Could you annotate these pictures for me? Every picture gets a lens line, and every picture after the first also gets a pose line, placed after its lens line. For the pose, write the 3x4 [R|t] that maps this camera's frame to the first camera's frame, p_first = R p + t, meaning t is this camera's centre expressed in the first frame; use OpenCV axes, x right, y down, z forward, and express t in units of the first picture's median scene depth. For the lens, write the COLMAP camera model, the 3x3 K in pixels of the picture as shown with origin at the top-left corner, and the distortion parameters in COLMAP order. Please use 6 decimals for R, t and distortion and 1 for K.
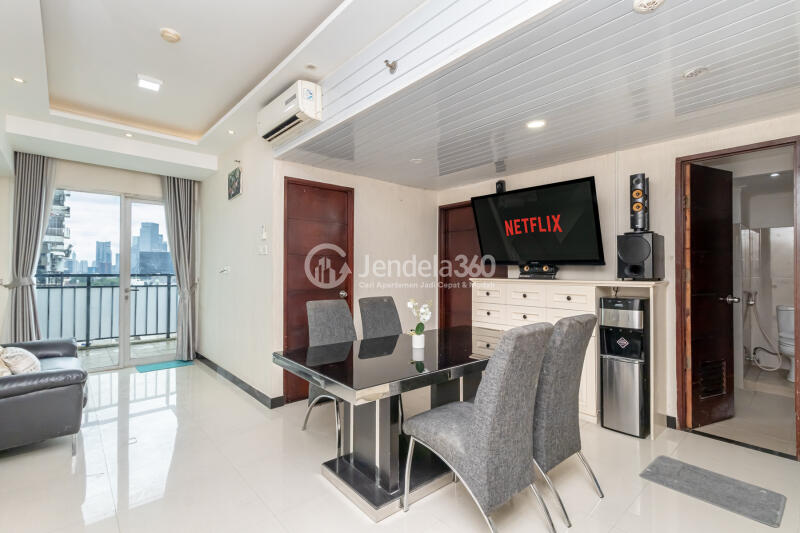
lens RADIAL K [[374.3, 0, 398.6], [0, 374.3, 264.0], [0, 0, 1]] dist [0.013262, -0.000239]
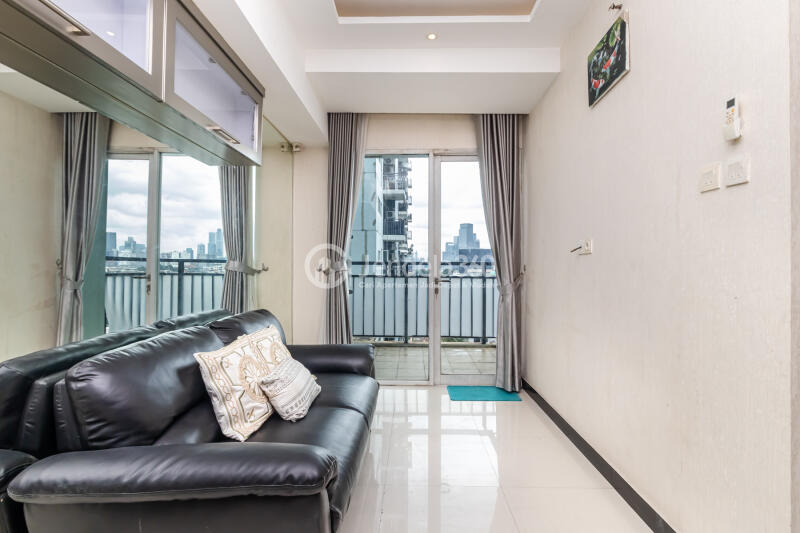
lens RADIAL K [[396.6, 0, 400.8], [0, 396.6, 267.8], [0, 0, 1]] dist [-0.000772, -0.000417]
pose [[0.733043, 0.003644, -0.680173, -0.224918], [0.011167, 0.999786, 0.017391, 0.027465], [0.680091, -0.020344, 0.732846, 0.353924]]
